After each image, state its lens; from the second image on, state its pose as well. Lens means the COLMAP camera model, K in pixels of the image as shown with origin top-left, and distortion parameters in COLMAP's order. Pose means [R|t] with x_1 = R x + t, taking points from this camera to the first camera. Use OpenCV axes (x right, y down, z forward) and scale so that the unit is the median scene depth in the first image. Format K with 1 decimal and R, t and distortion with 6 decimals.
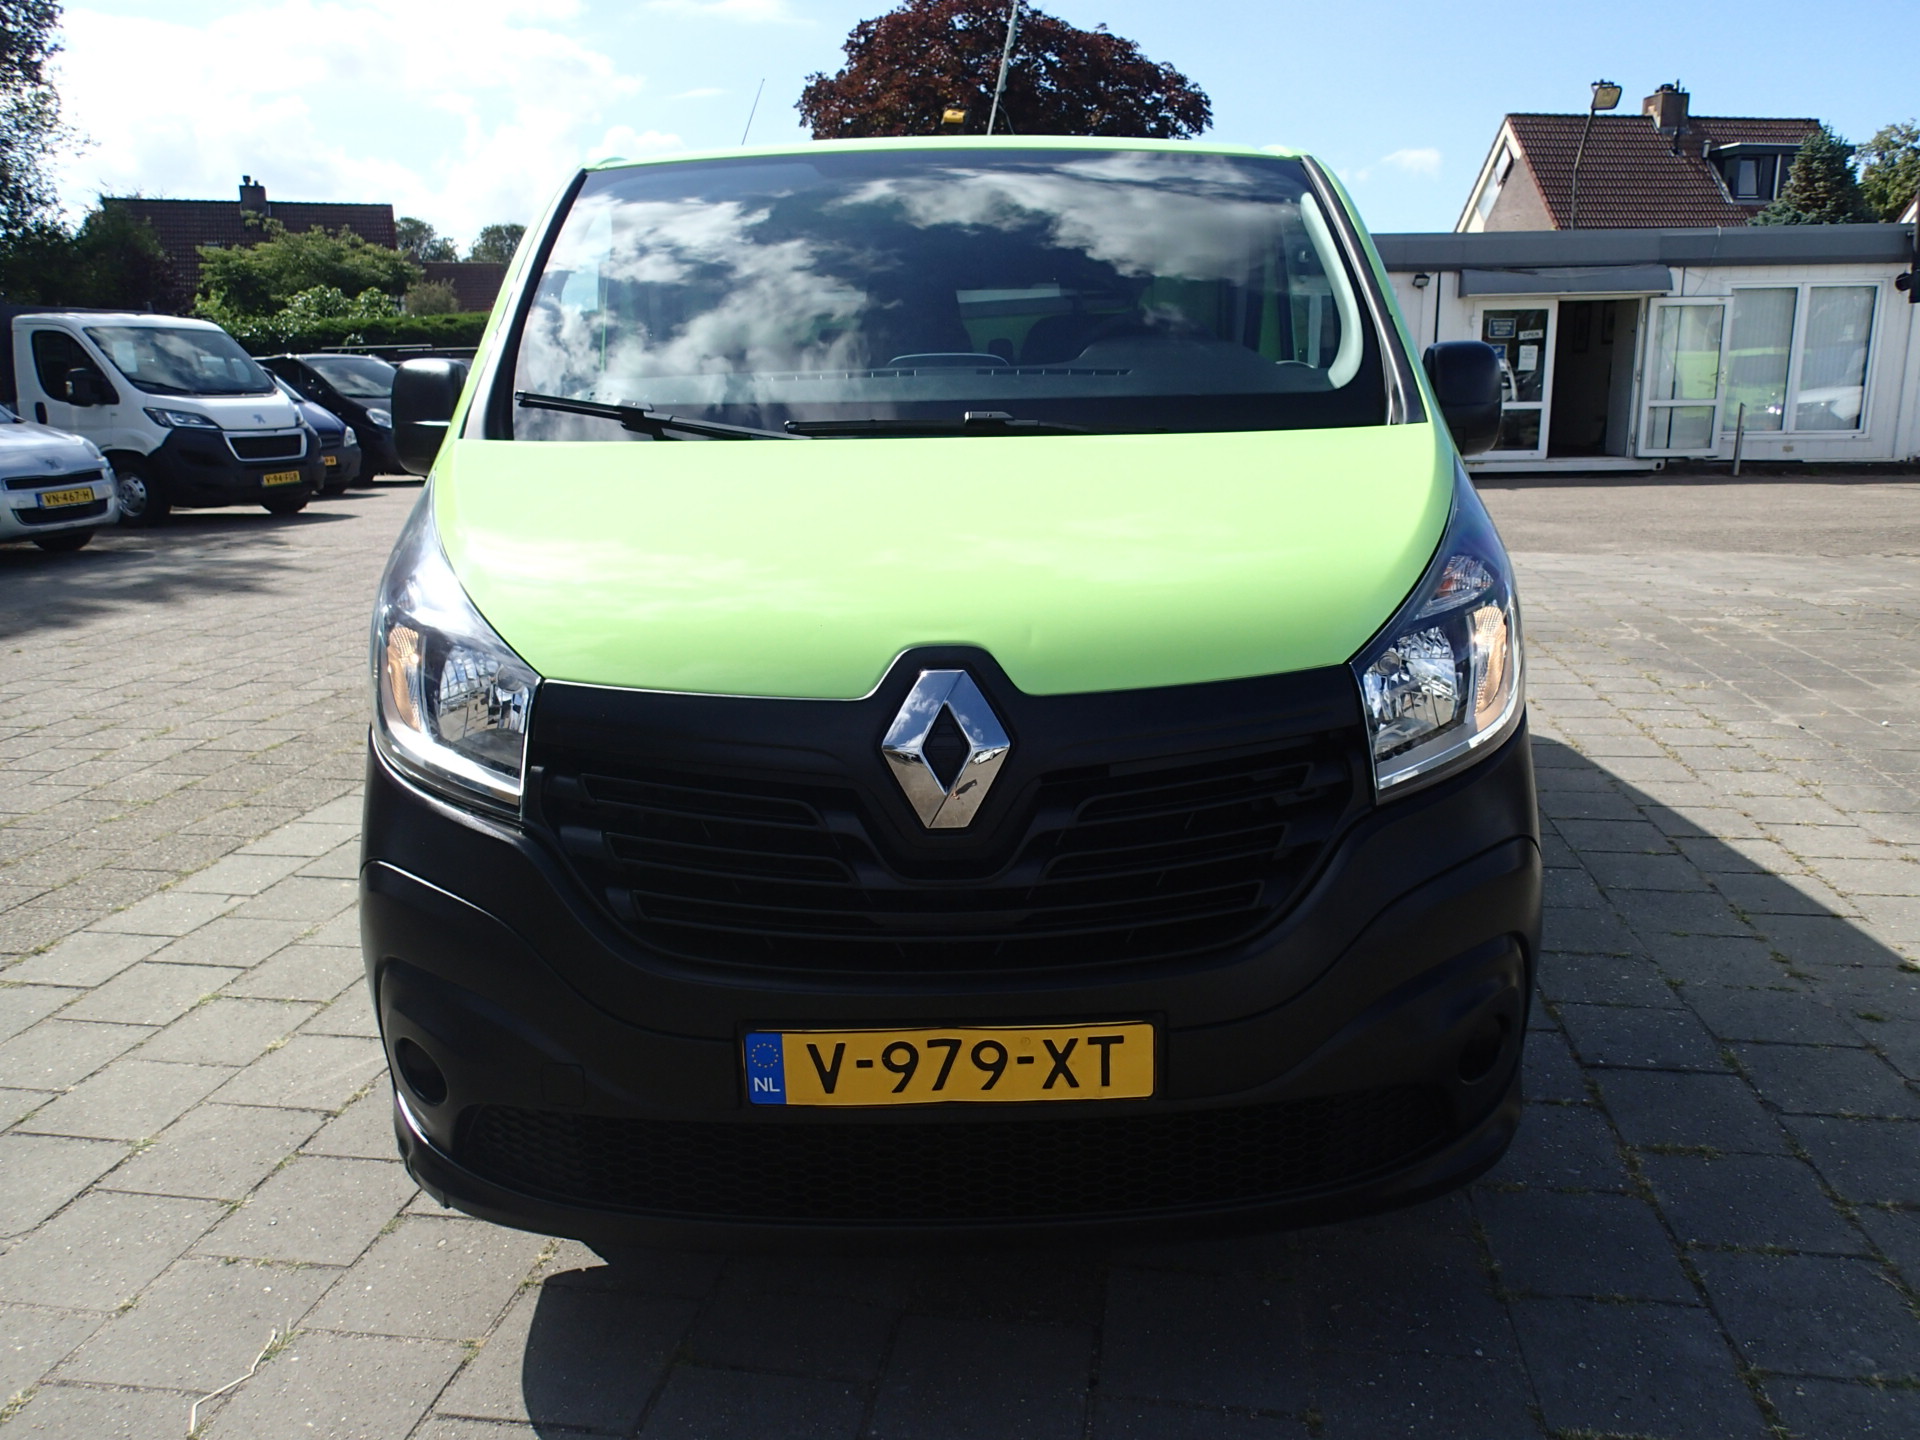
lens RADIAL K [[1419.8, 0, 979.6], [0, 1419.8, 715.9], [0, 0, 1]] dist [0.008301, -0.010566]
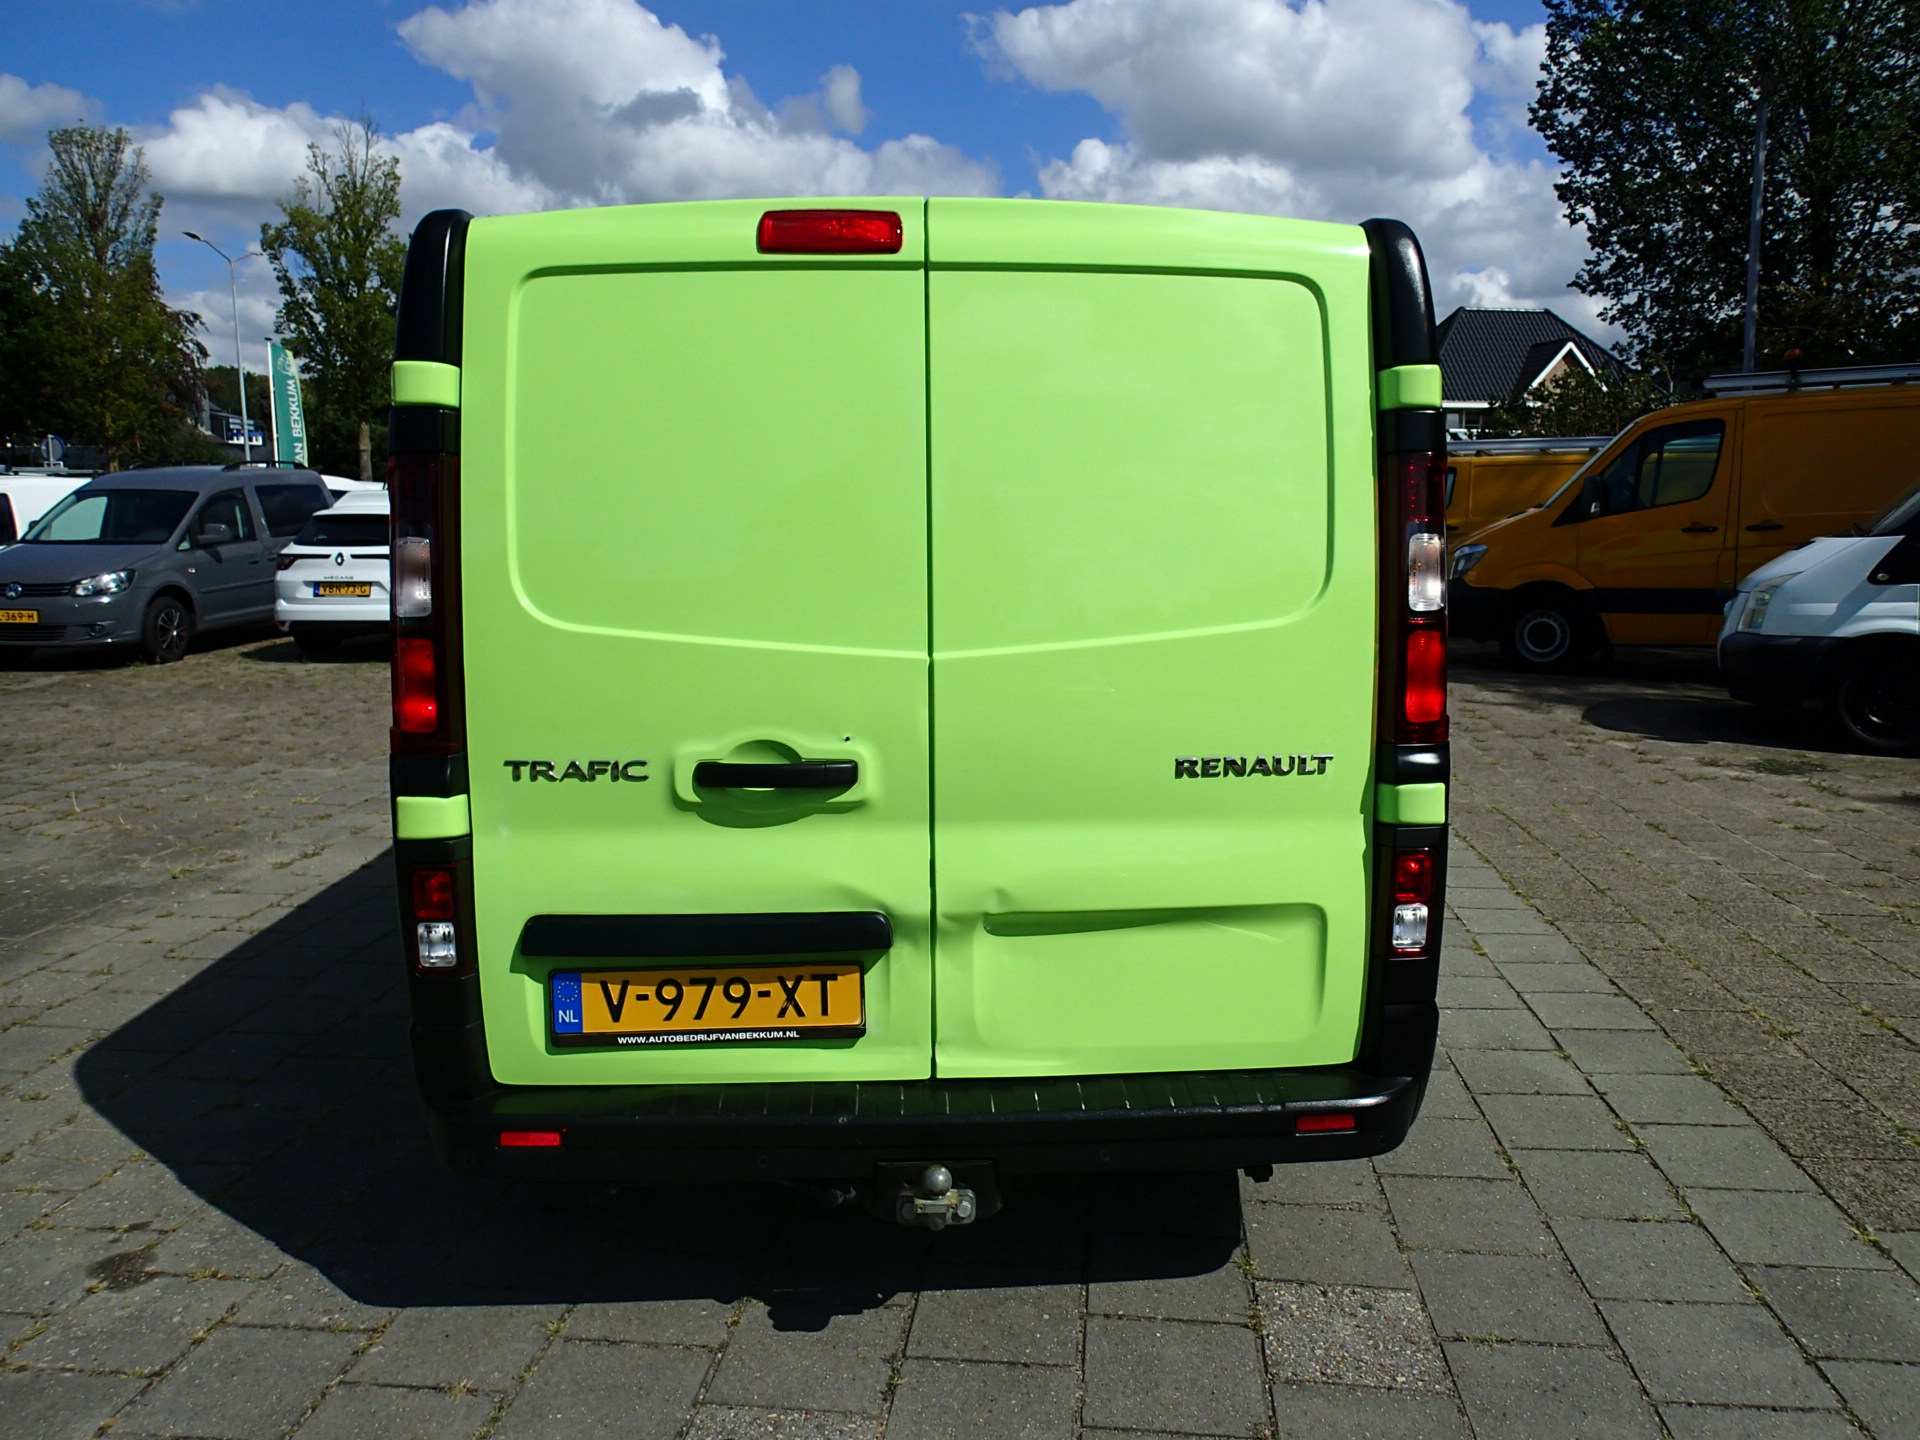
lens RADIAL K [[1419.8, 0, 971.3], [0, 1419.8, 710.8], [0, 0, 1]] dist [0.008301, -0.010566]
pose [[-0.998679, 0.026270, -0.044152, -0.025810], [0.008143, 0.929462, 0.368828, -1.177245], [0.050727, 0.367981, -0.928449, 4.772414]]
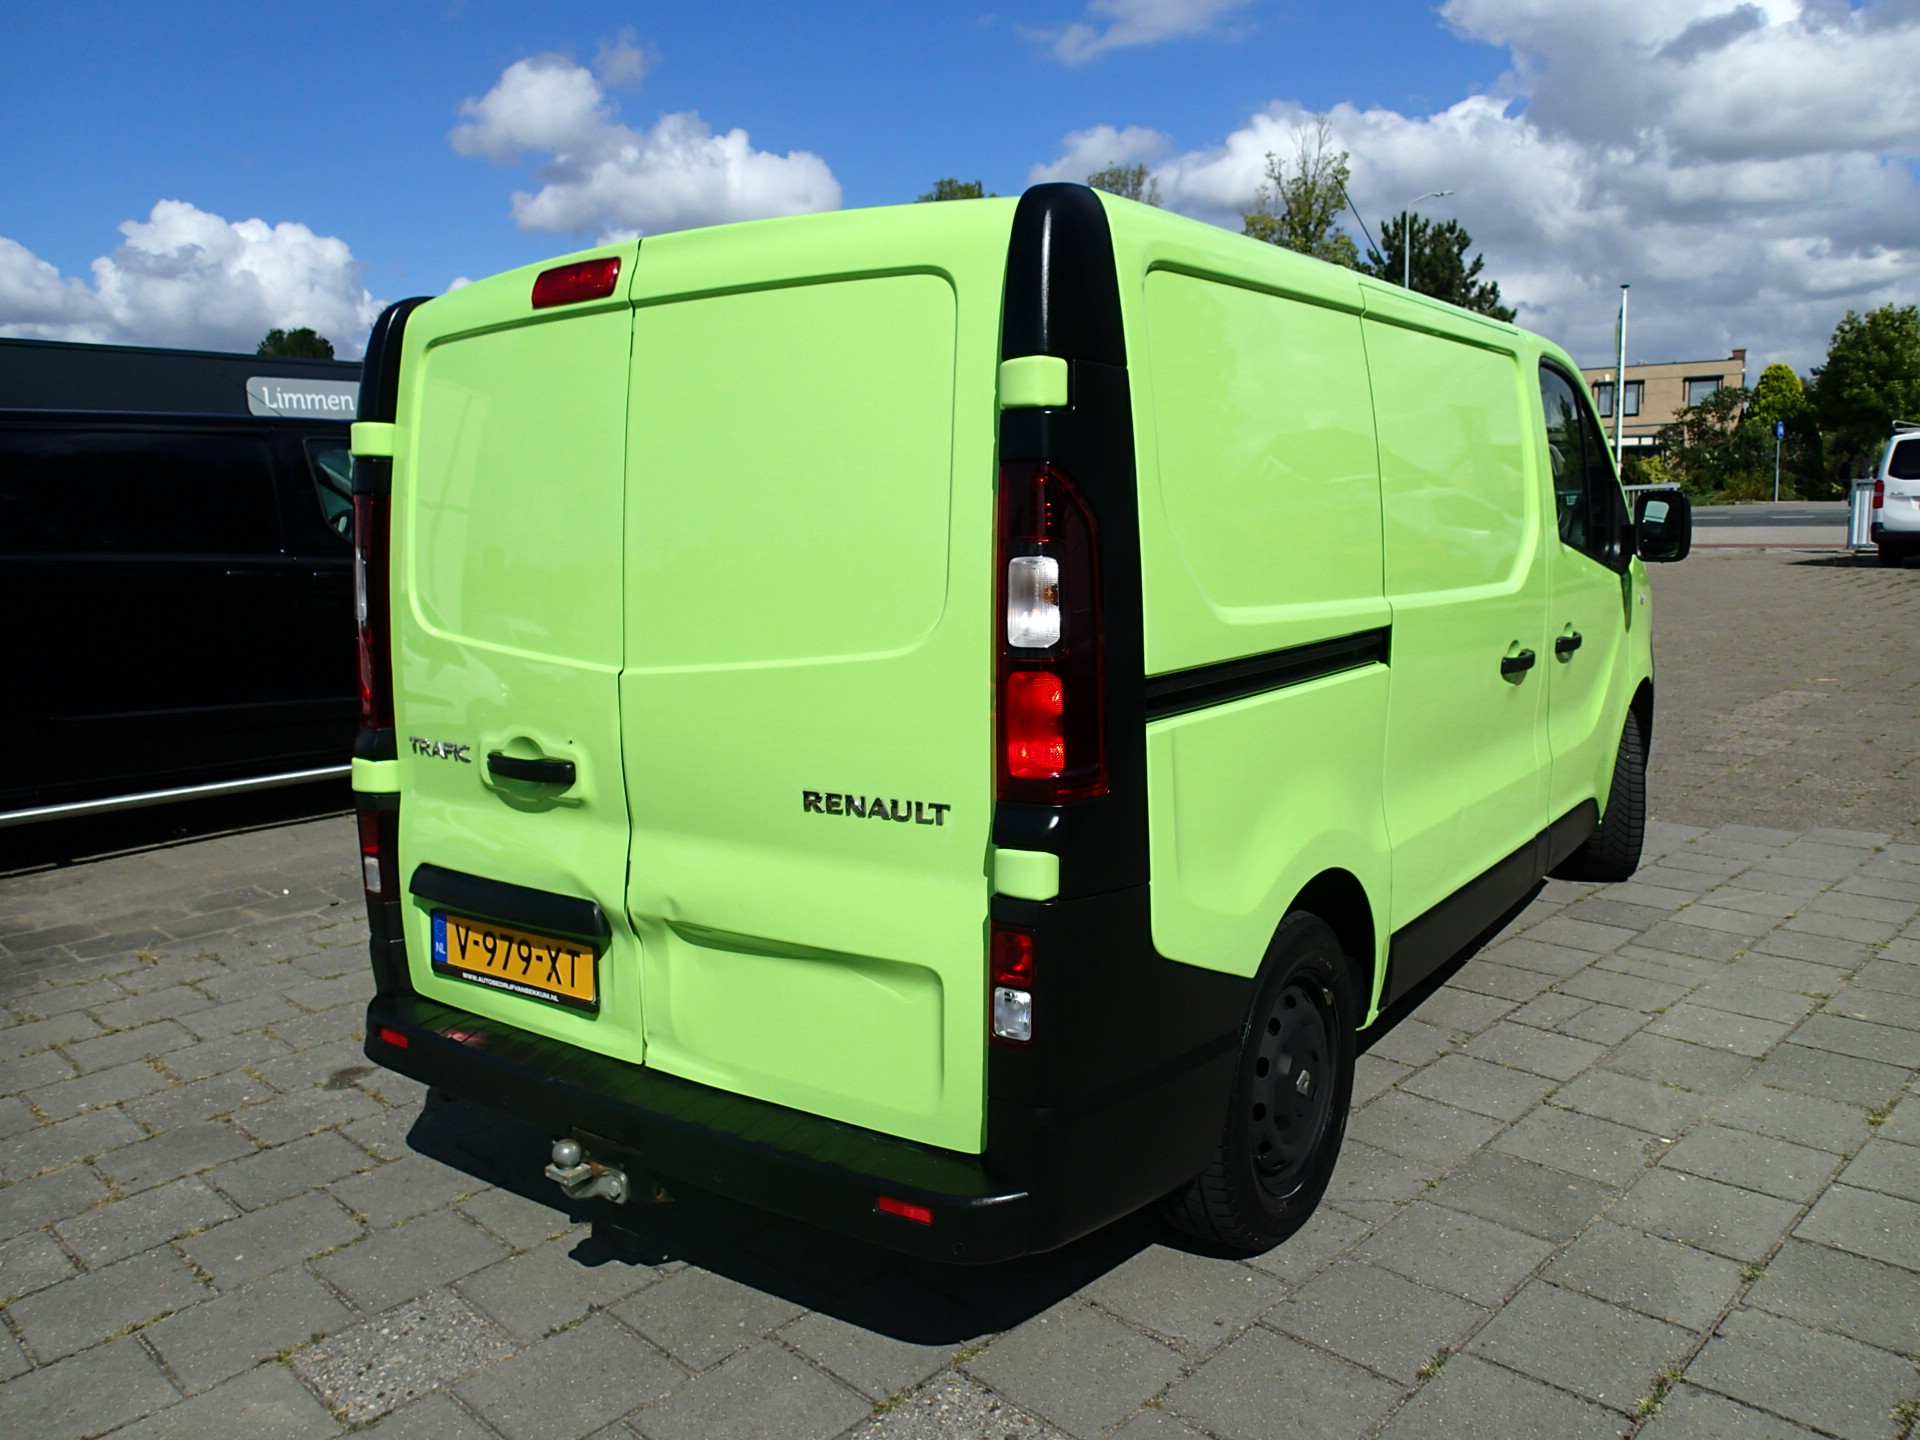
lens RADIAL K [[1419.8, 0, 970.2], [0, 1419.8, 711.8], [0, 0, 1]] dist [0.008301, -0.010566]
pose [[-0.810264, -0.042923, 0.584491, -1.136659], [0.181092, 0.930172, 0.319351, -1.090142], [-0.557385, 0.364605, -0.745912, 4.407696]]
